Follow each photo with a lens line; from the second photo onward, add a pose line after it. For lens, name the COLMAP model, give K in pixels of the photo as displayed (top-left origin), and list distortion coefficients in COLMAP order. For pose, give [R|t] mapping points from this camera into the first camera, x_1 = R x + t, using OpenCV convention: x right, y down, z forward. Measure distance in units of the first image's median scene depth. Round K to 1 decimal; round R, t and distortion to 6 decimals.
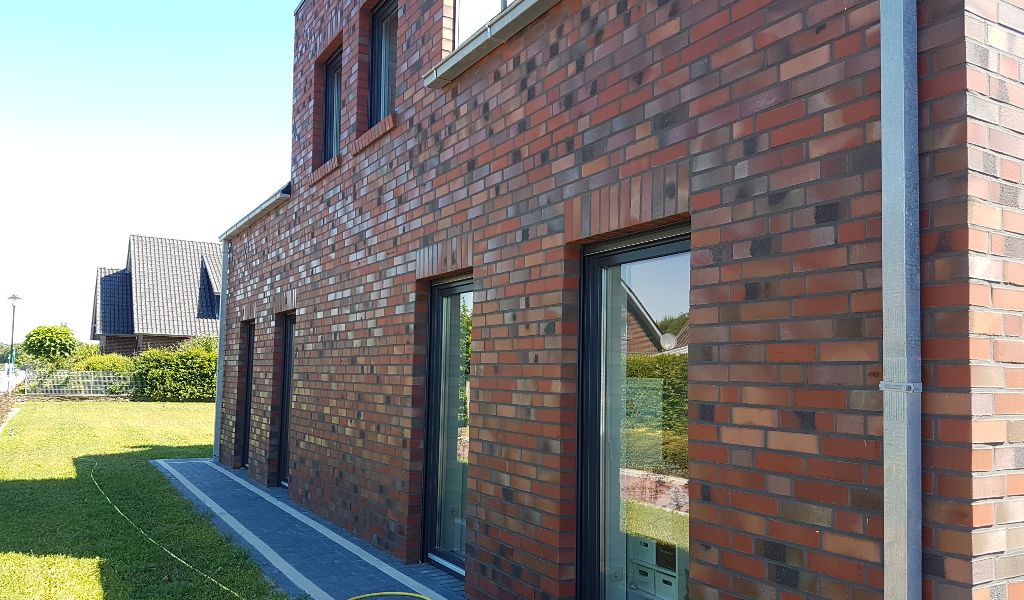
lens RADIAL K [[766.2, 0, 509.2], [0, 766.2, 335.8], [0, 0, 1]] dist [0.265411, -0.509096]
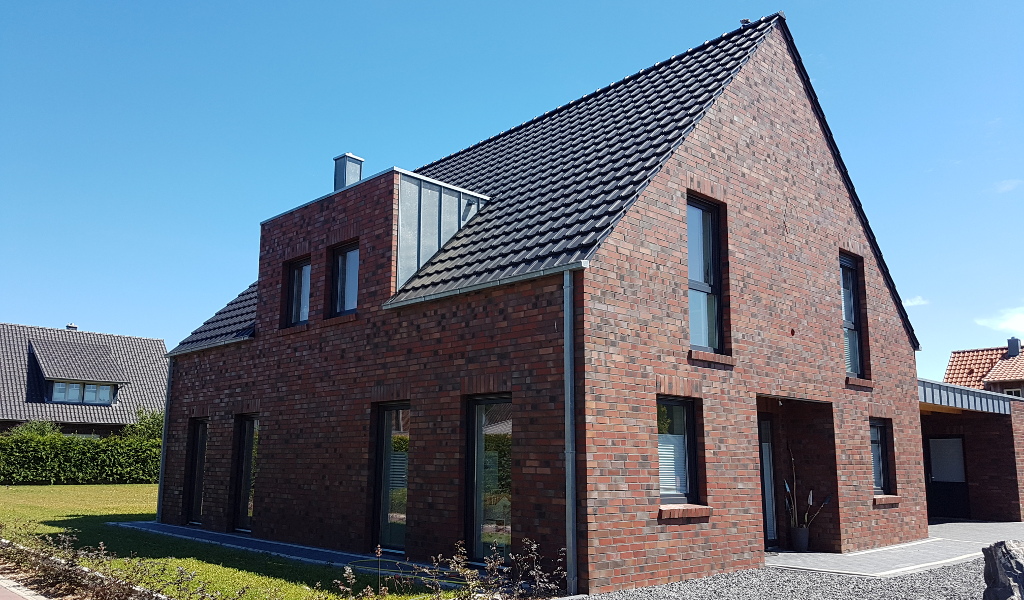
lens RADIAL K [[766.2, 0, 509.2], [0, 766.2, 335.8], [0, 0, 1]] dist [0.265411, -0.509096]
pose [[0.970080, 0.023570, 0.241638, -0.311971], [0.000374, 0.995130, -0.098566, -0.057417], [-0.242784, 0.095707, 0.965348, -1.171622]]
